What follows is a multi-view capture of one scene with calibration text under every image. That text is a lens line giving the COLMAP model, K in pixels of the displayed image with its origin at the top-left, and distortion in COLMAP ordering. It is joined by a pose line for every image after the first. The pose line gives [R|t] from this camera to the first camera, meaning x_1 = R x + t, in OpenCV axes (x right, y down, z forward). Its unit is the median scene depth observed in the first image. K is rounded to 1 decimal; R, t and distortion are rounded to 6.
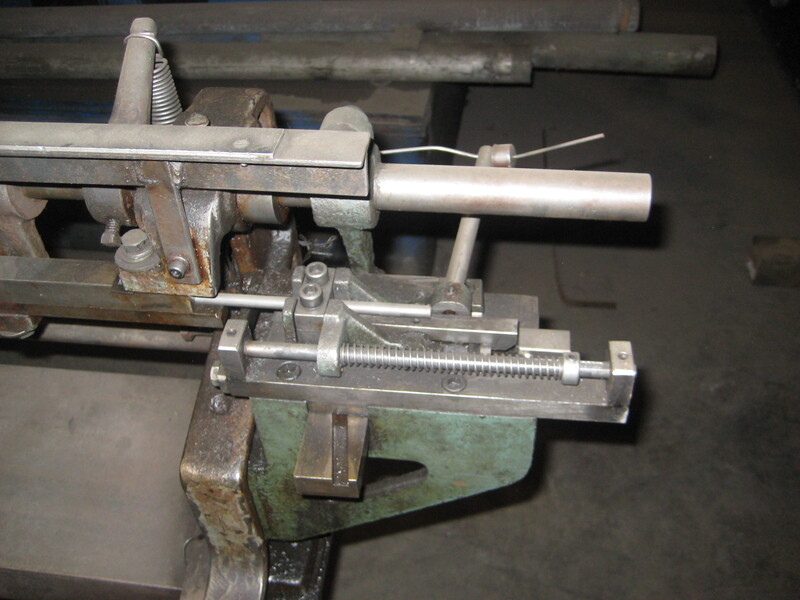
lens RADIAL K [[841.7, 0, 400.0], [0, 841.7, 300.0], [0, 0, 1]] dist [-0.161309, 0.204847]
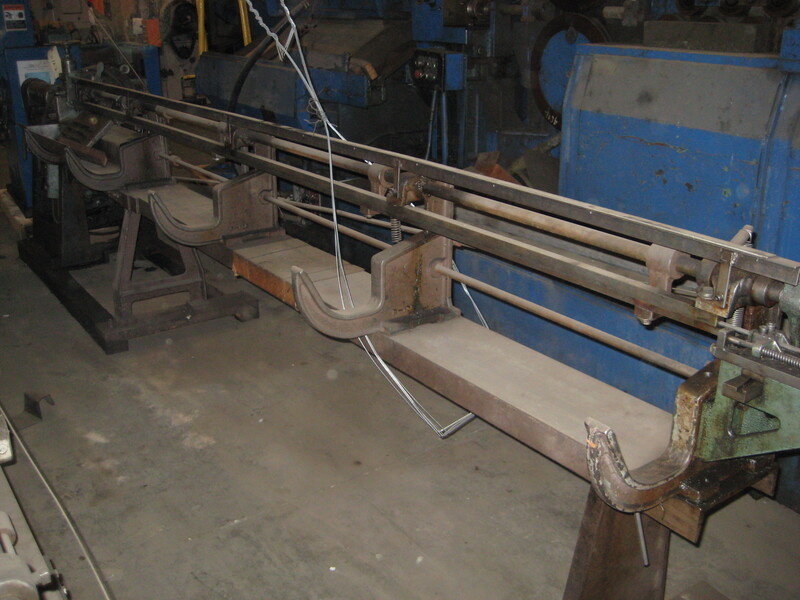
lens RADIAL K [[841.7, 0, 400.0], [0, 841.7, 300.0], [0, 0, 1]] dist [-0.161309, 0.204847]
pose [[0.675721, 0.285003, -0.679834, 0.740676], [-0.546985, 0.812101, -0.203223, 0.940492], [0.494175, 0.509181, 0.704646, -1.187747]]
